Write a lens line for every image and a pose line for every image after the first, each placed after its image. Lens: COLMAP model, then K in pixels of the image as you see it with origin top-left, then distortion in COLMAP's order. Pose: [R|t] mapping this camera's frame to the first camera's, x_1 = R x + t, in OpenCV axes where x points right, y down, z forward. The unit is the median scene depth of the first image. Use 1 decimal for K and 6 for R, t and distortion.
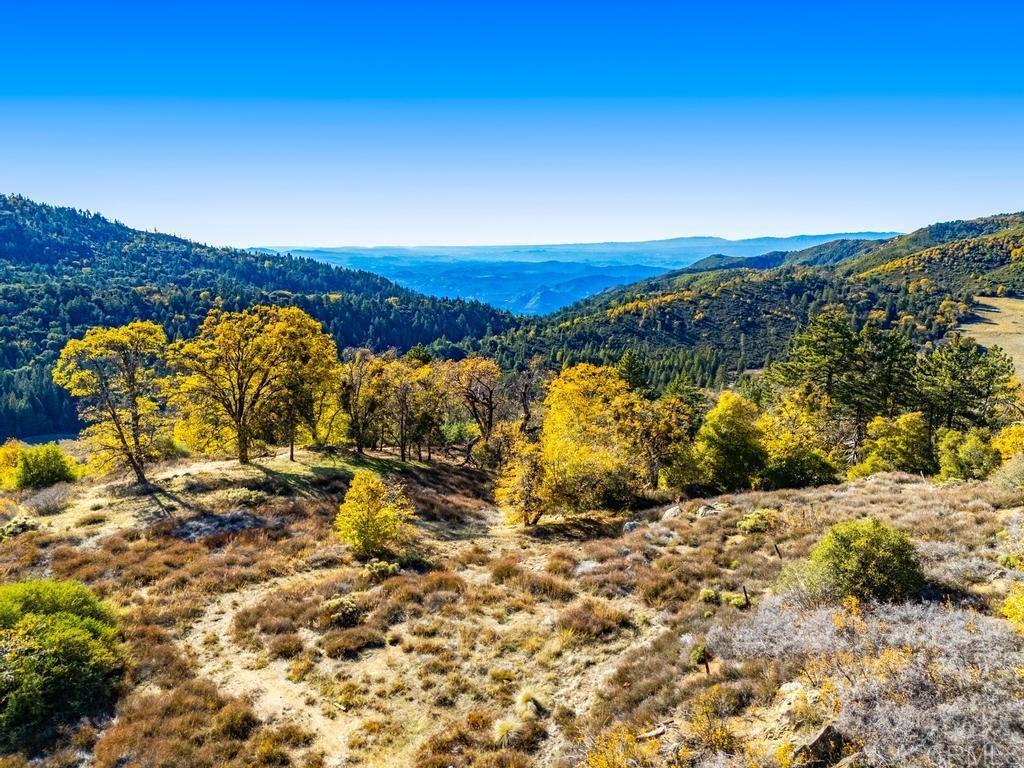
lens RADIAL K [[756.9, 0, 508.4], [0, 756.9, 385.9], [0, 0, 1]] dist [0.063977, -0.056992]
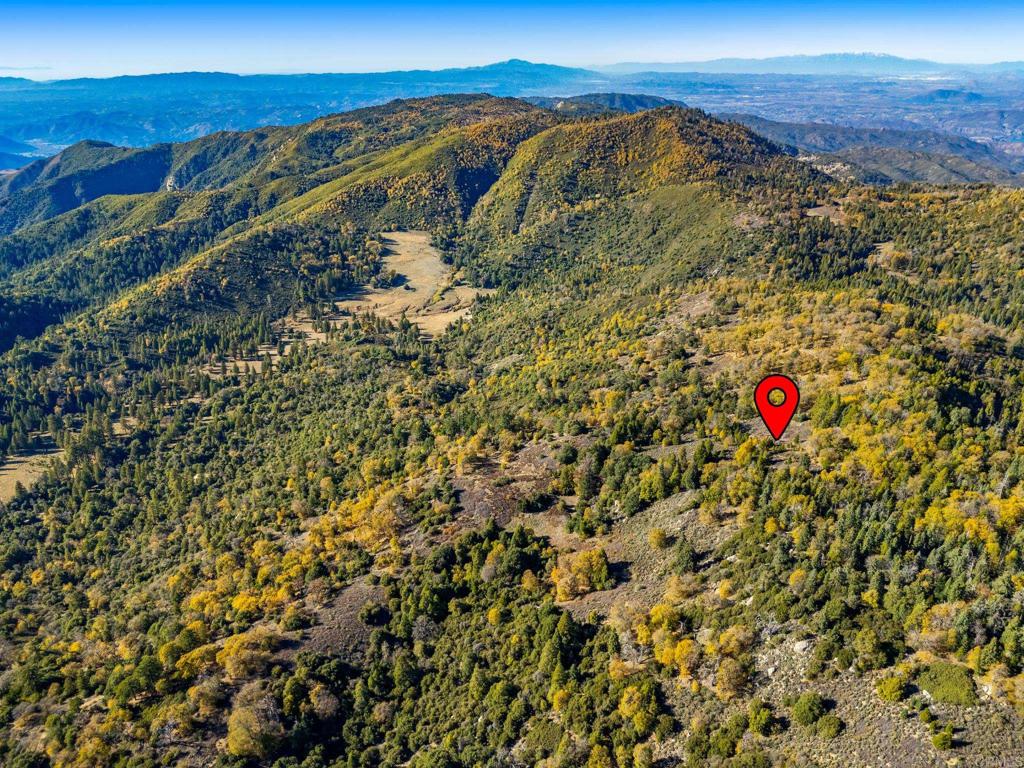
lens RADIAL K [[758.1, 0, 512.7], [0, 758.1, 385.3], [0, 0, 1]] dist [0.057646, -0.044106]
pose [[0.694193, -0.288374, 0.659497, -0.313800], [0.155511, 0.954685, 0.253756, -0.166301], [-0.702789, -0.073597, 0.707582, -0.306321]]
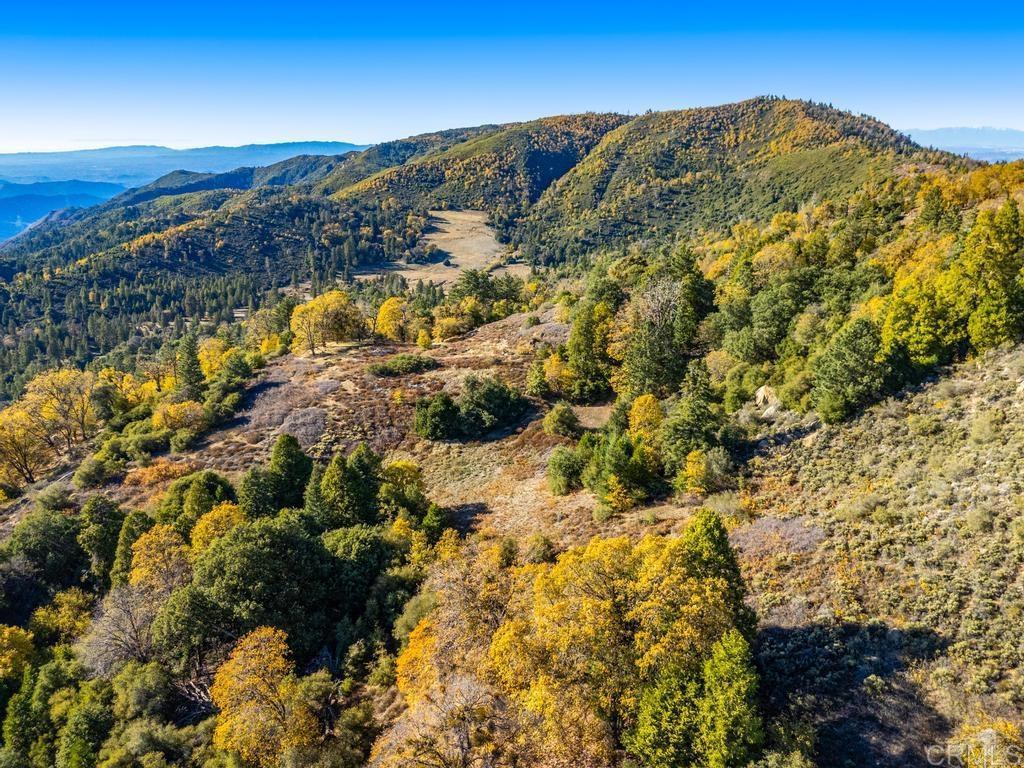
lens RADIAL K [[756.9, 0, 514.8], [0, 756.9, 387.3], [0, 0, 1]] dist [0.063977, -0.056992]
pose [[0.778619, -0.200243, 0.594689, -0.099976], [0.131707, 0.978757, 0.157122, -0.006833], [-0.613519, -0.044014, 0.788453, -0.111492]]
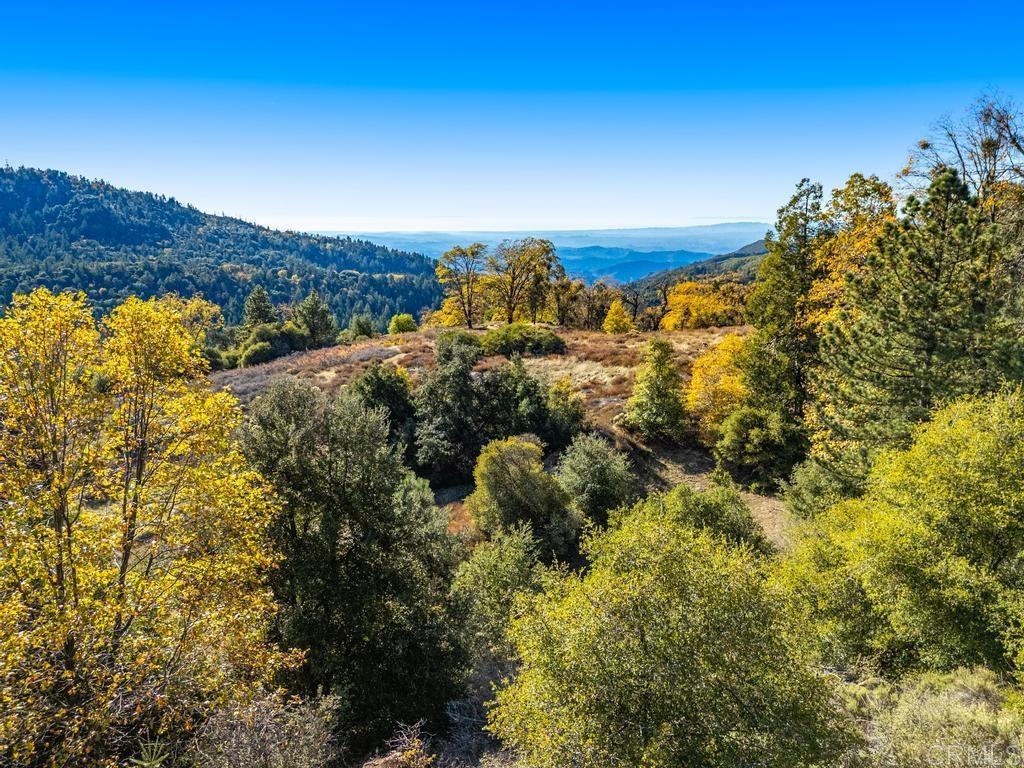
lens RADIAL K [[756.9, 0, 508.2], [0, 756.9, 386.0], [0, 0, 1]] dist [0.063977, -0.056992]
pose [[0.998511, 0.013488, -0.052864, -0.016858], [-0.012500, 0.999742, 0.018974, 0.014015], [0.053106, -0.018285, 0.998421, -0.054009]]
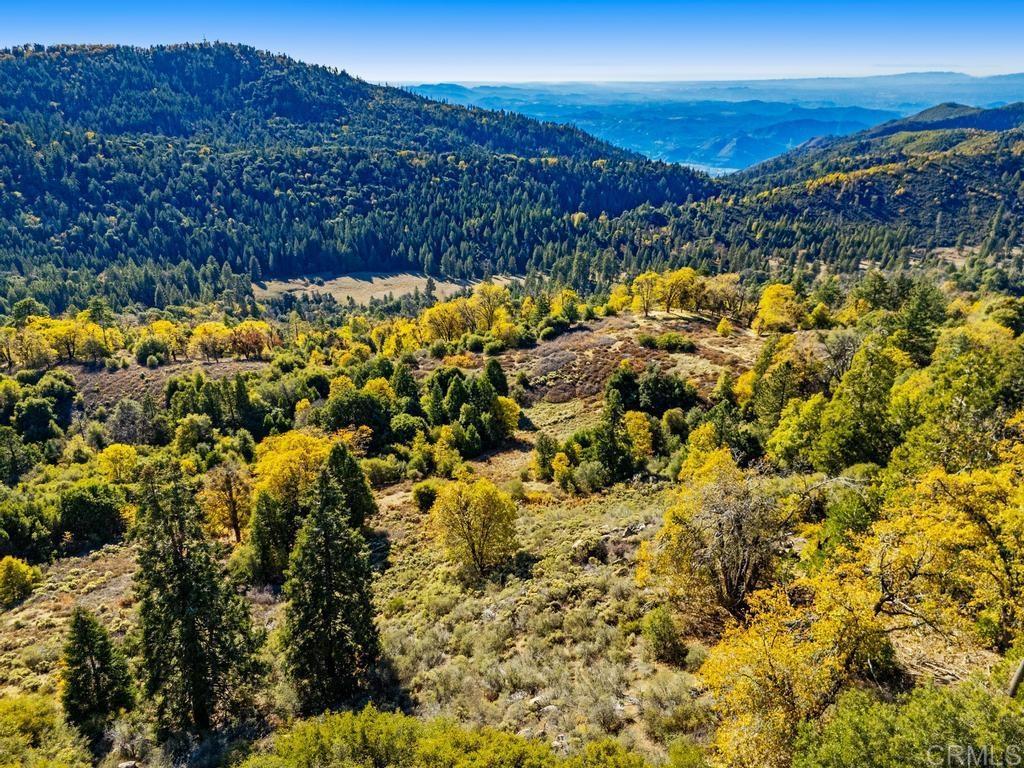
lens RADIAL K [[756.9, 0, 507.2], [0, 756.9, 381.8], [0, 0, 1]] dist [0.063977, -0.056992]
pose [[0.972064, 0.094830, -0.214707, -0.019088], [-0.051827, 0.978890, 0.197706, -0.014988], [0.228923, -0.181055, 0.956459, -0.160950]]
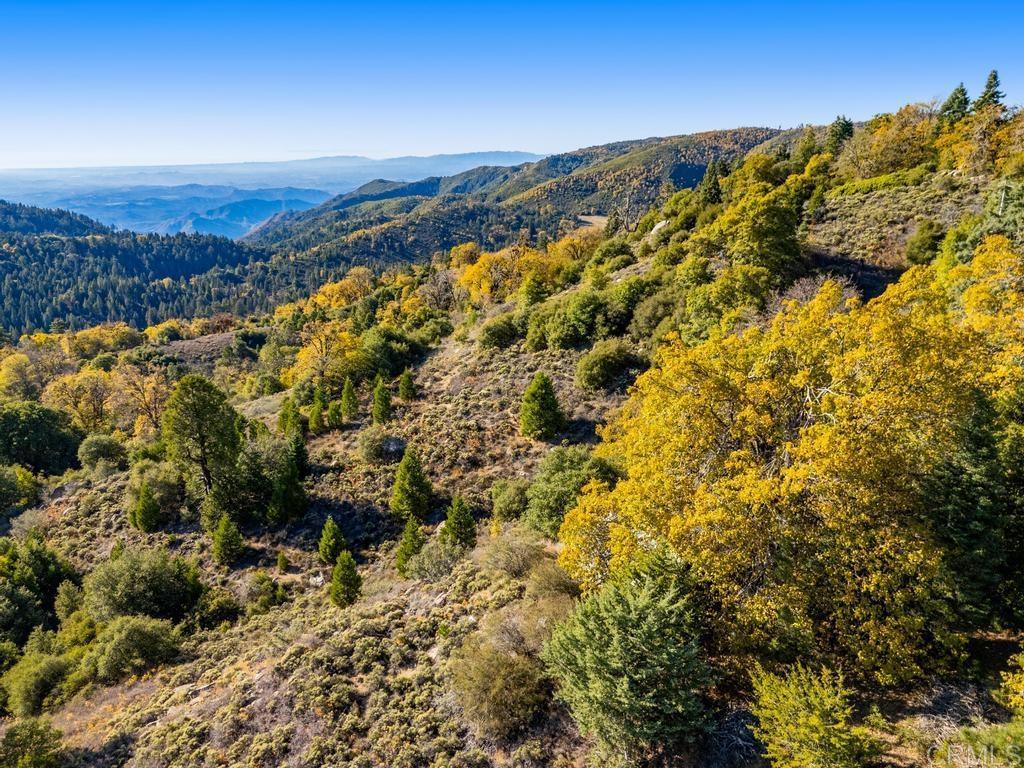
lens RADIAL K [[756.9, 0, 510.7], [0, 756.9, 386.8], [0, 0, 1]] dist [0.063977, -0.056992]
pose [[0.900636, -0.136969, 0.412424, -0.177190], [0.094676, 0.988078, 0.121399, 0.022459], [-0.424135, -0.070290, 0.902867, -0.316311]]
